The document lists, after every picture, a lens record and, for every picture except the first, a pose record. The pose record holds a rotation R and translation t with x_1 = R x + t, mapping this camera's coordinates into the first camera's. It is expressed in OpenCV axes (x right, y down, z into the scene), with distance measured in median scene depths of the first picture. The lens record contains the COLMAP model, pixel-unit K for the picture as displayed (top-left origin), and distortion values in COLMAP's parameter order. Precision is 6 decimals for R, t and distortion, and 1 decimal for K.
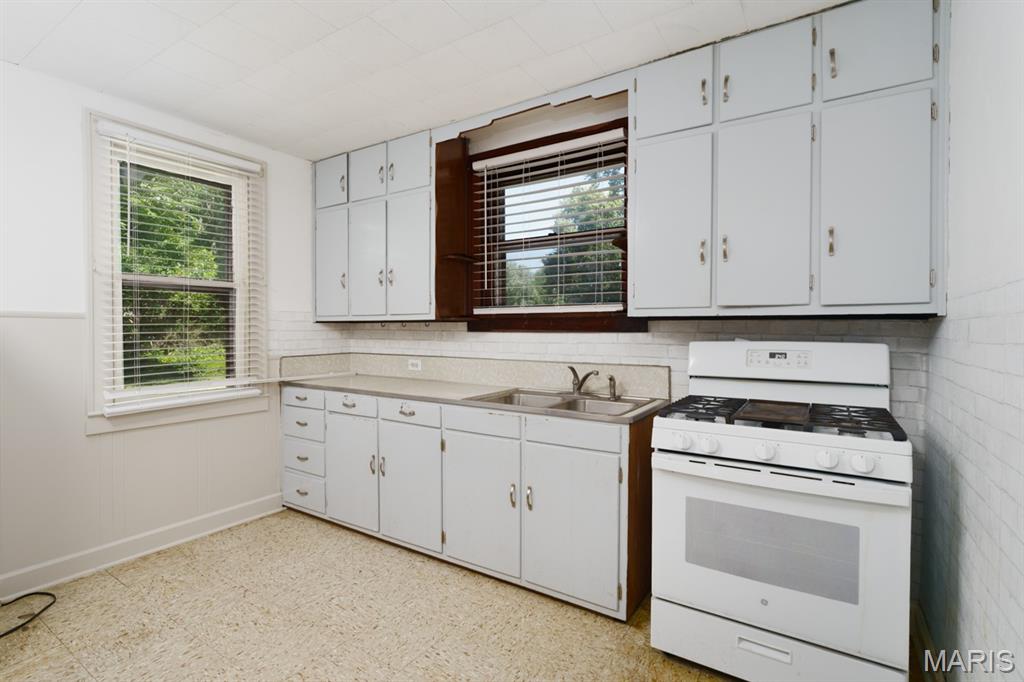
lens RADIAL K [[476.3, 0, 505.6], [0, 476.3, 338.9], [0, 0, 1]] dist [0.000437, 0.002333]
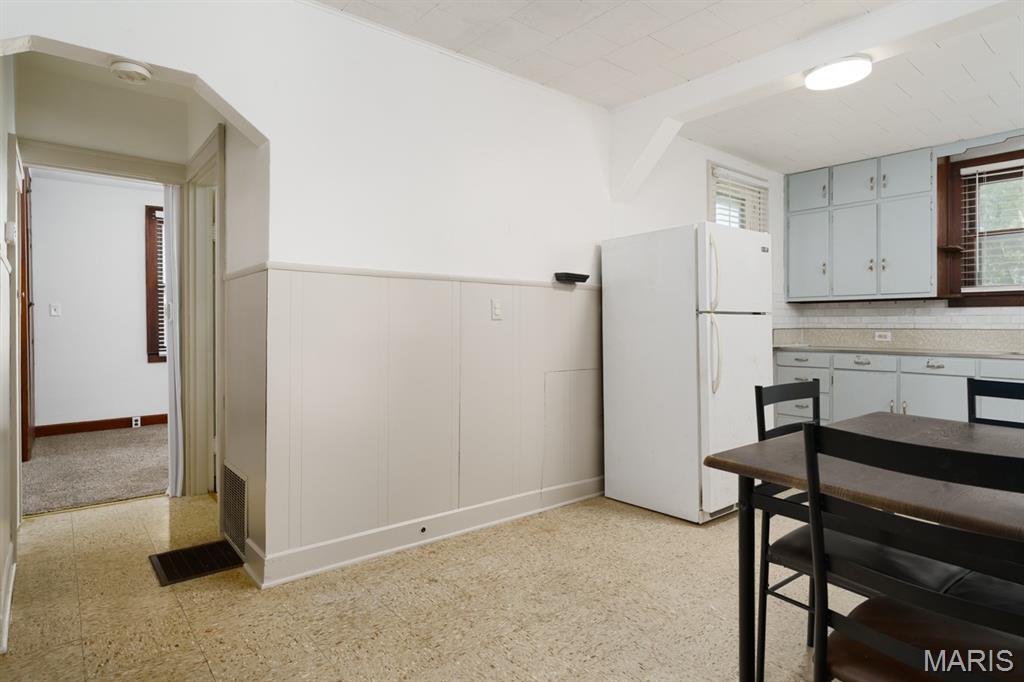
lens RADIAL K [[565.4, 0, 528.8], [0, 565.4, 321.6], [0, 0, 1]] dist [0.001142, 0.004826]
pose [[0.962901, -0.004587, -0.269817, -0.845909], [-0.002732, 0.999639, -0.026747, 0.073854], [0.269842, 0.026492, 0.962540, -0.785392]]
